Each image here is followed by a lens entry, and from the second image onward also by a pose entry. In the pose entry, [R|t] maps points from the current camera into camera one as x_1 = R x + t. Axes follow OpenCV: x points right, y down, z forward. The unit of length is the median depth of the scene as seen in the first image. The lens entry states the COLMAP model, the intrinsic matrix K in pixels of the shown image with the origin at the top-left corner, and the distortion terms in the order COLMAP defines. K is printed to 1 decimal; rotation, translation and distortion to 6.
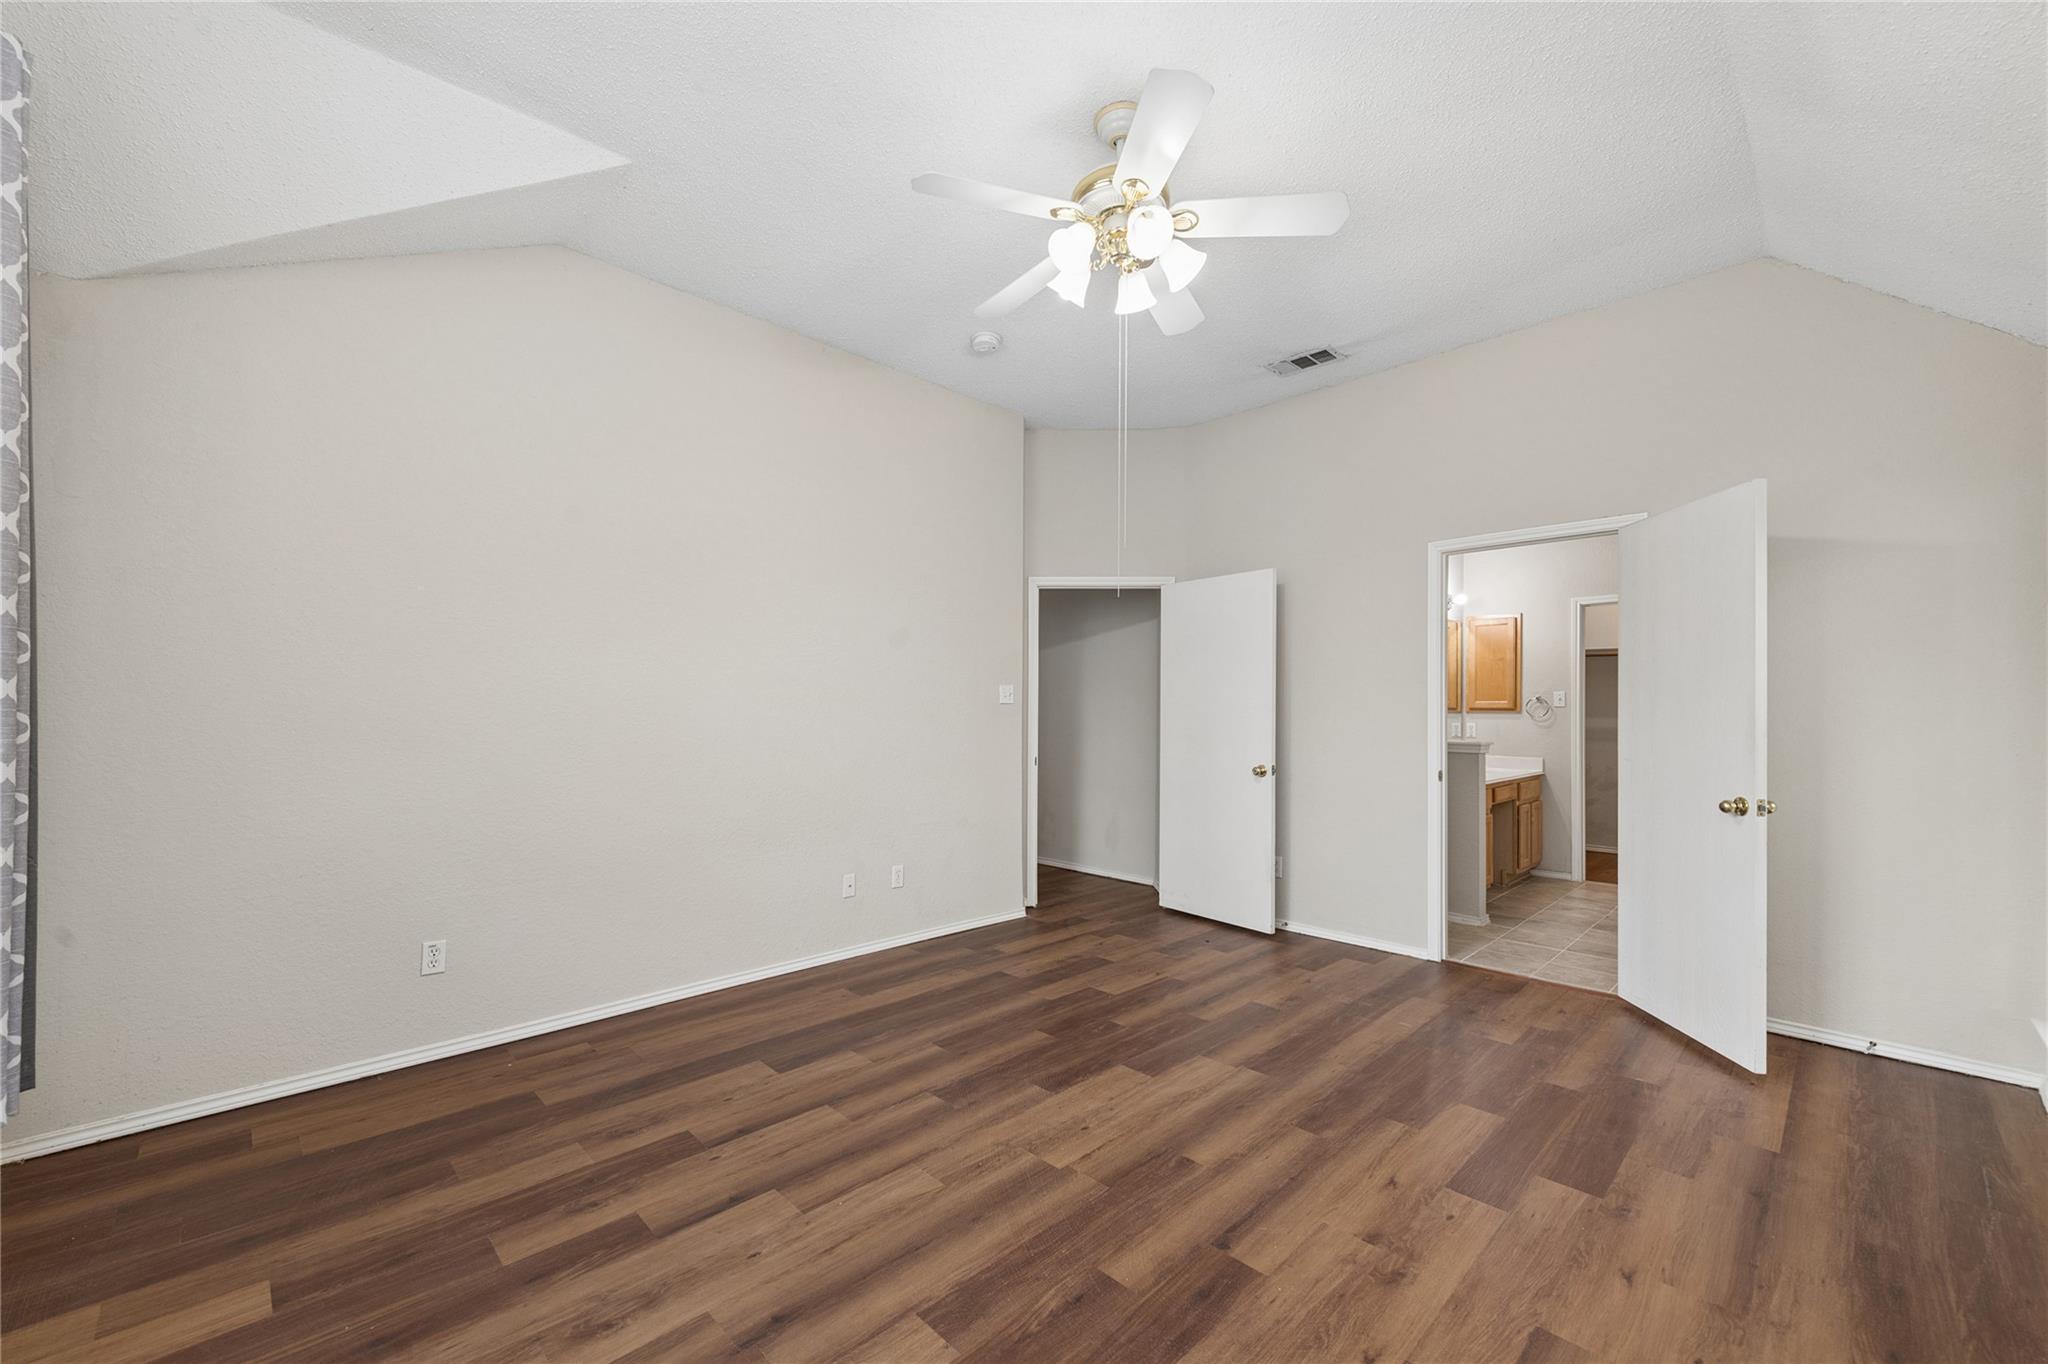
lens RADIAL K [[805.3, 0, 1024.0], [0, 805.3, 682.0], [0, 0, 1]] dist [0.018486, -0.006752]
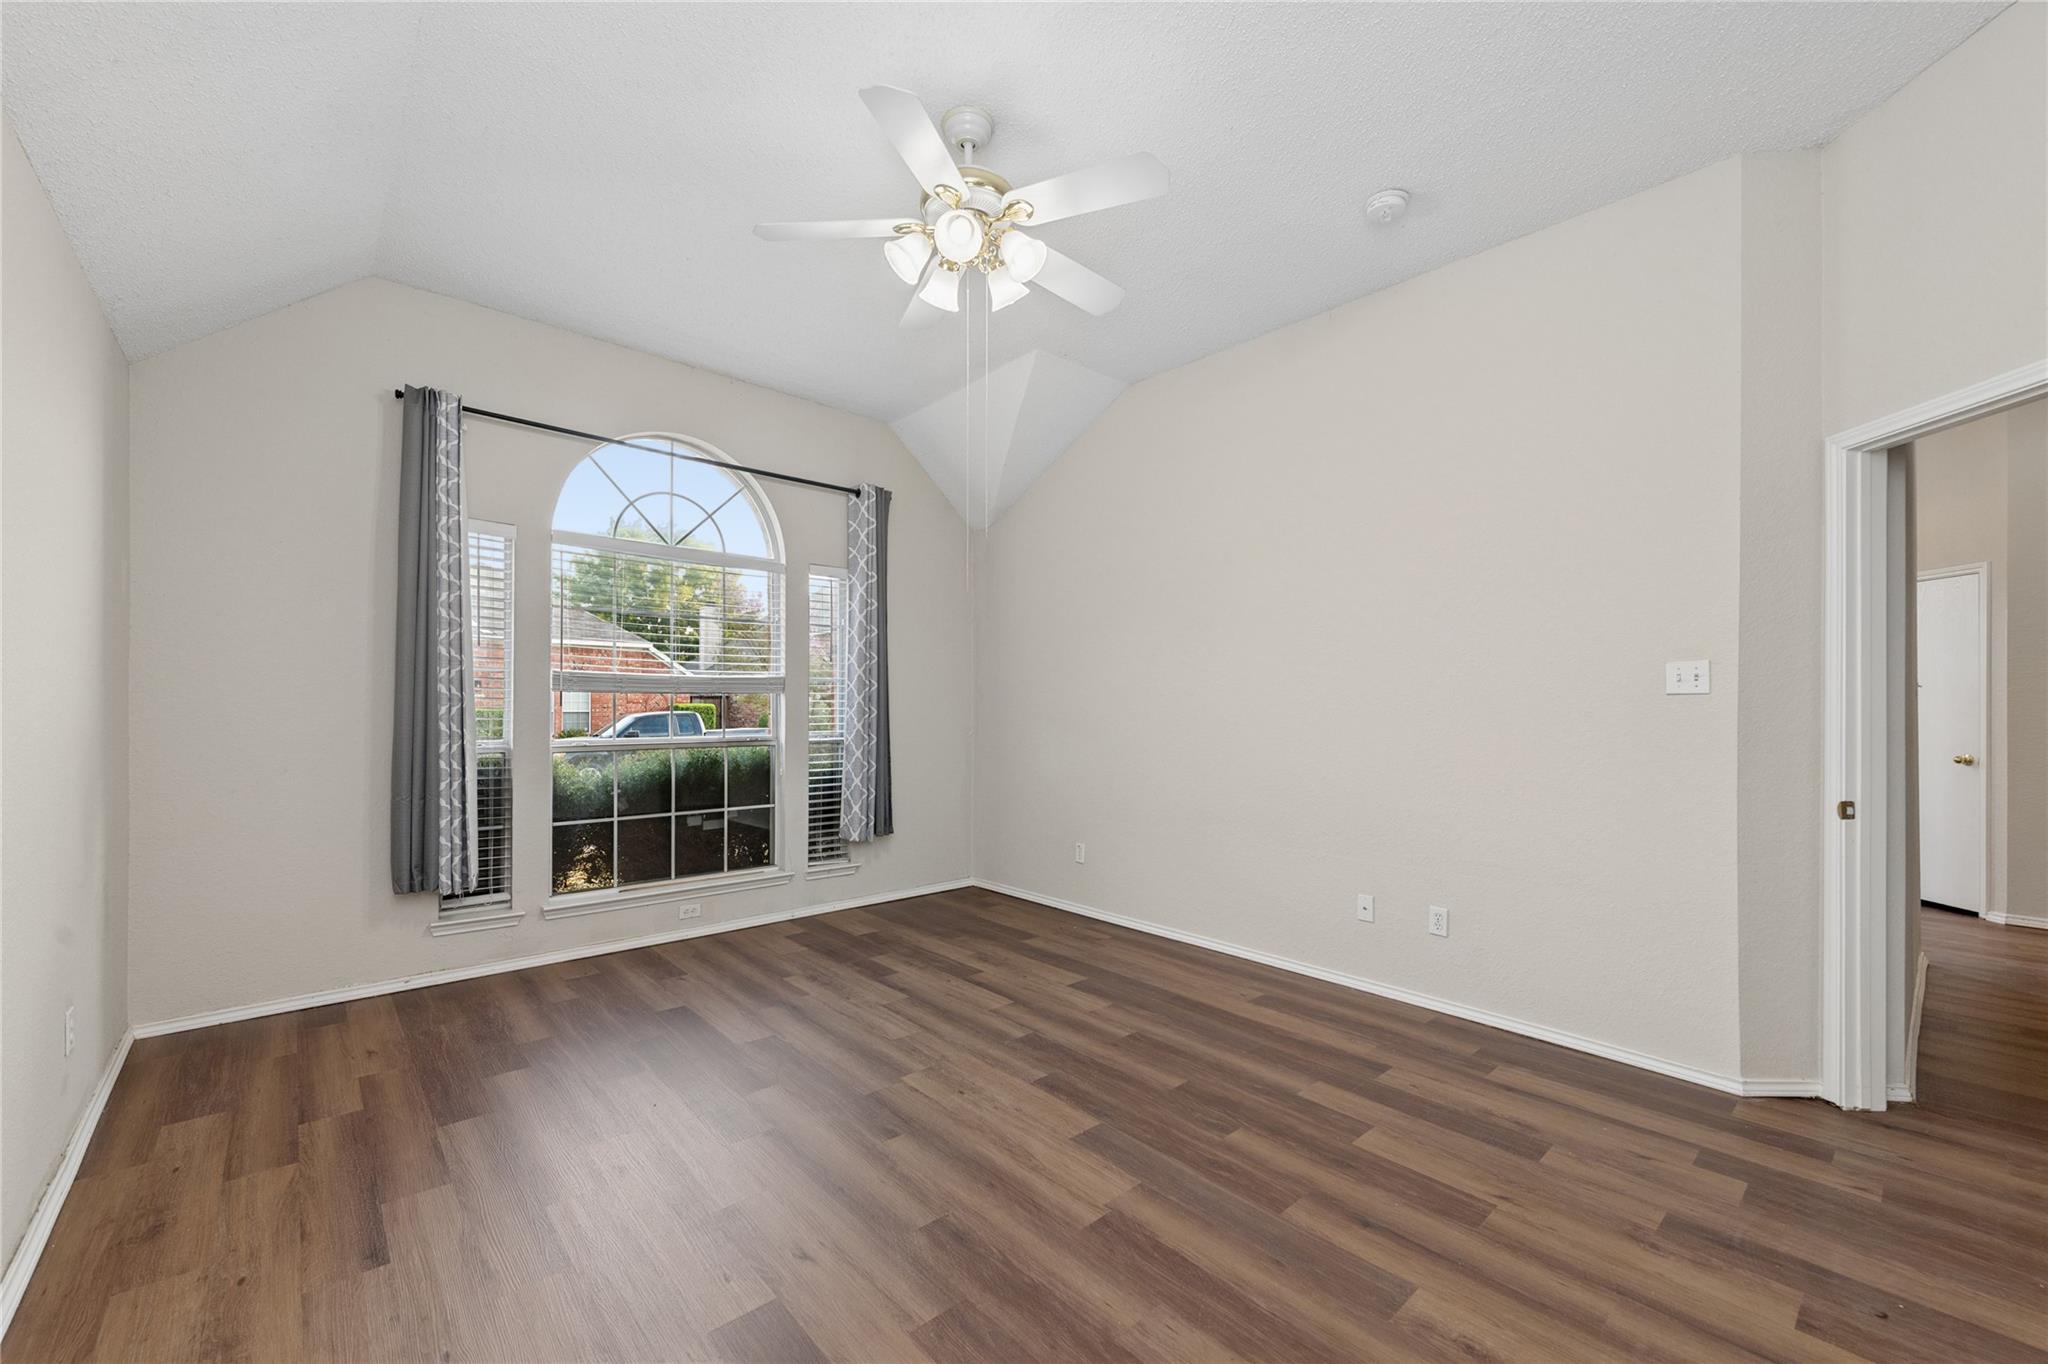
lens RADIAL K [[813.6, 0, 1017.3], [0, 813.6, 706.2], [0, 0, 1]] dist [0.018335, -0.007091]
pose [[-0.048801, -0.006272, -0.998789, 1.093011], [0.032177, 0.999451, -0.007848, 0.044536], [0.998290, -0.032521, -0.048572, 1.075414]]
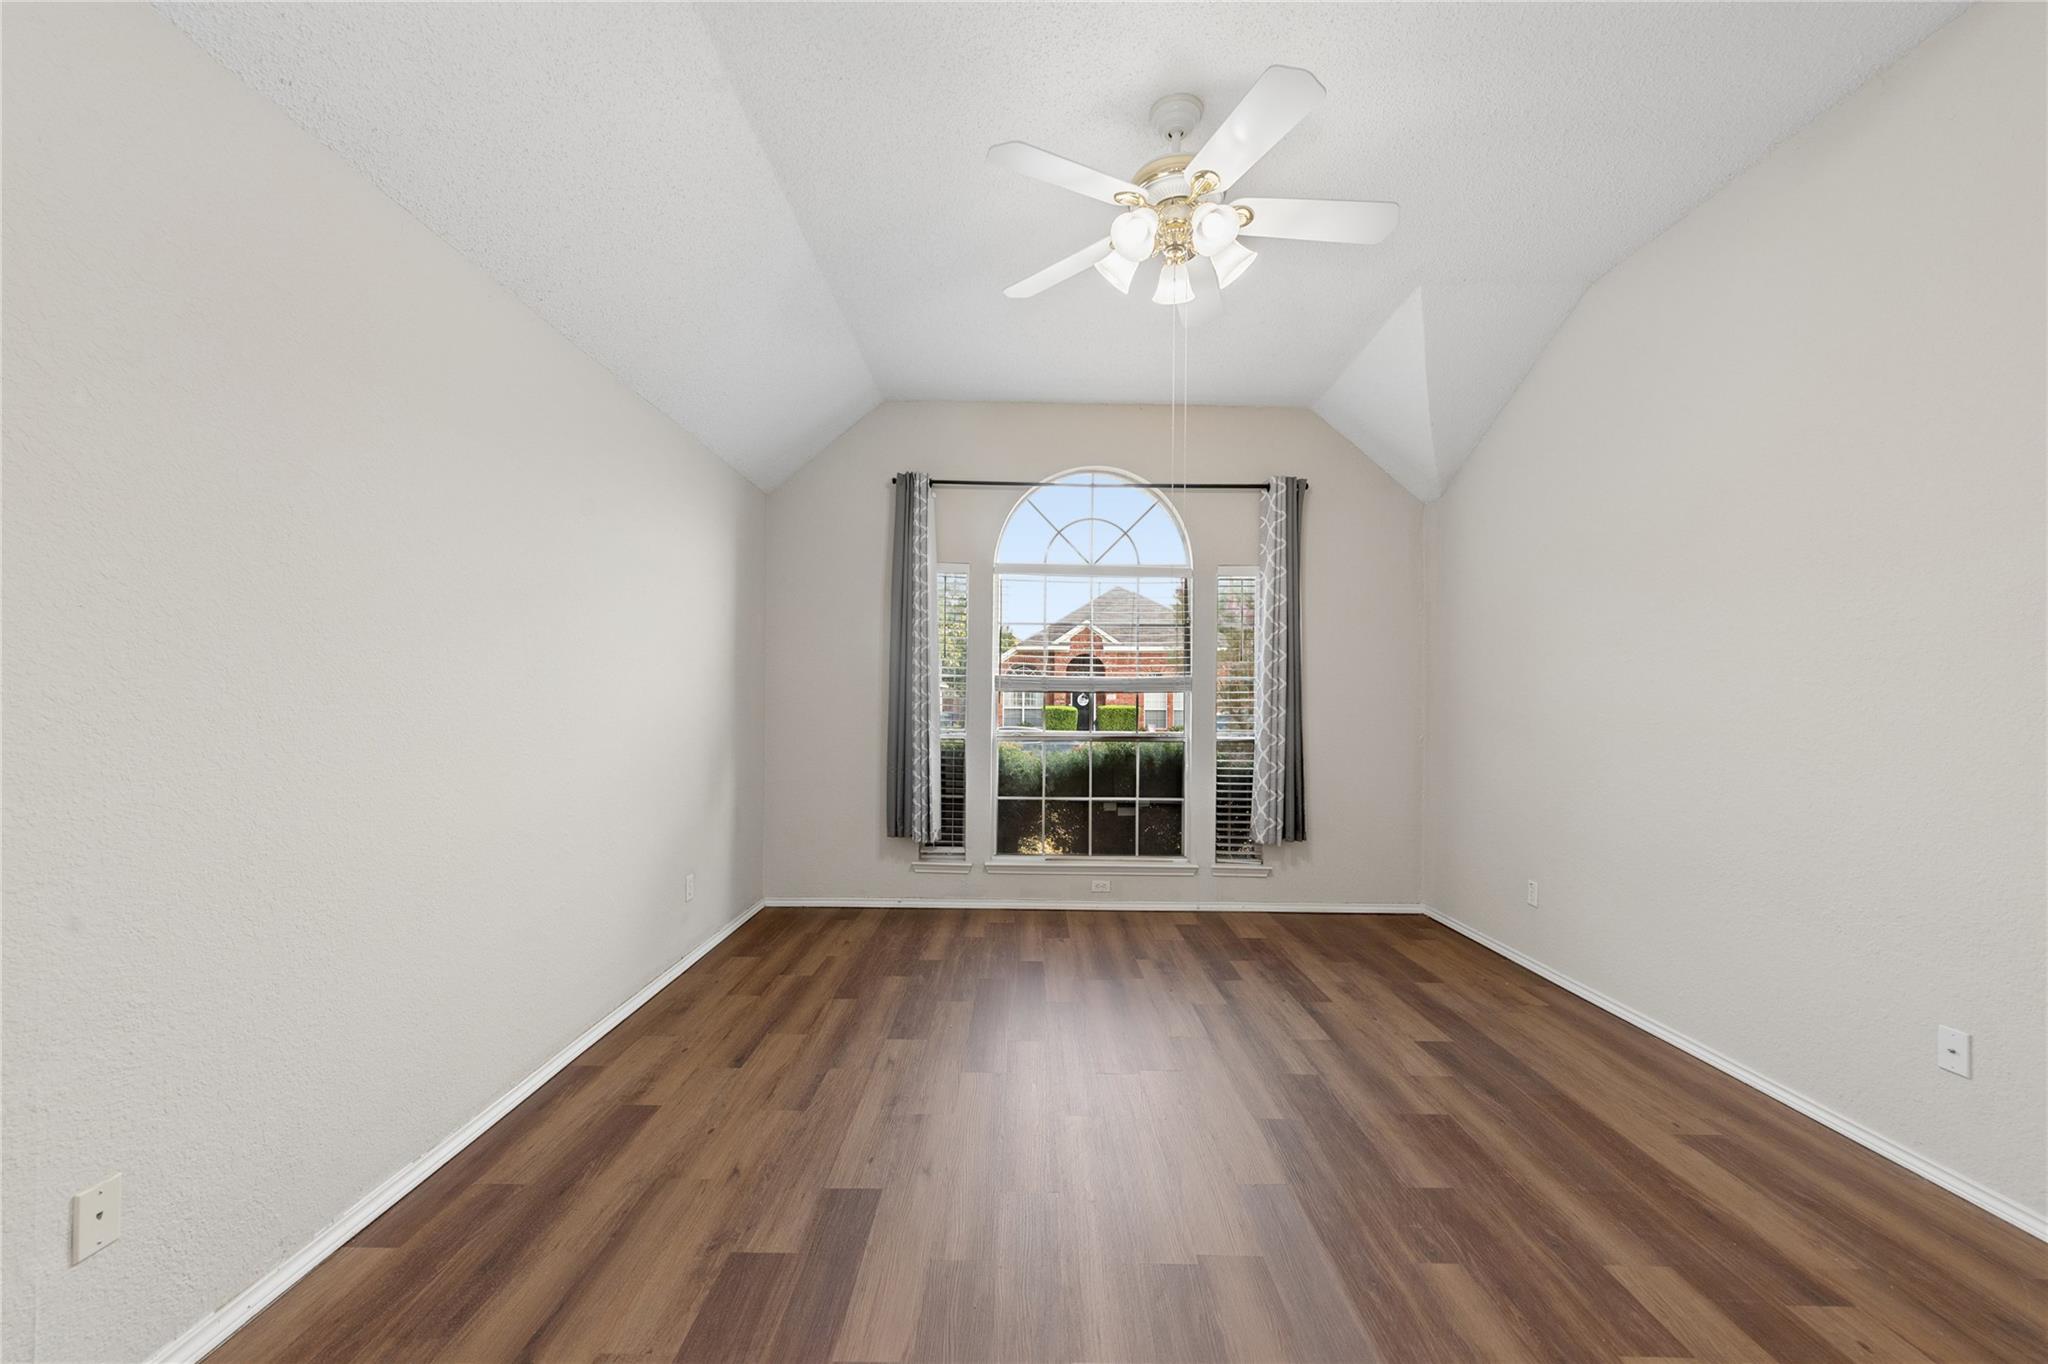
lens RADIAL K [[815.0, 0, 1028.5], [0, 815.0, 692.0], [0, 0, 1]] dist [0.010150, -0.000674]
pose [[-0.699954, -0.021002, -0.713879, 0.919723], [0.013074, 0.999023, -0.042209, 0.059165], [0.714069, -0.038877, -0.698995, 1.523210]]
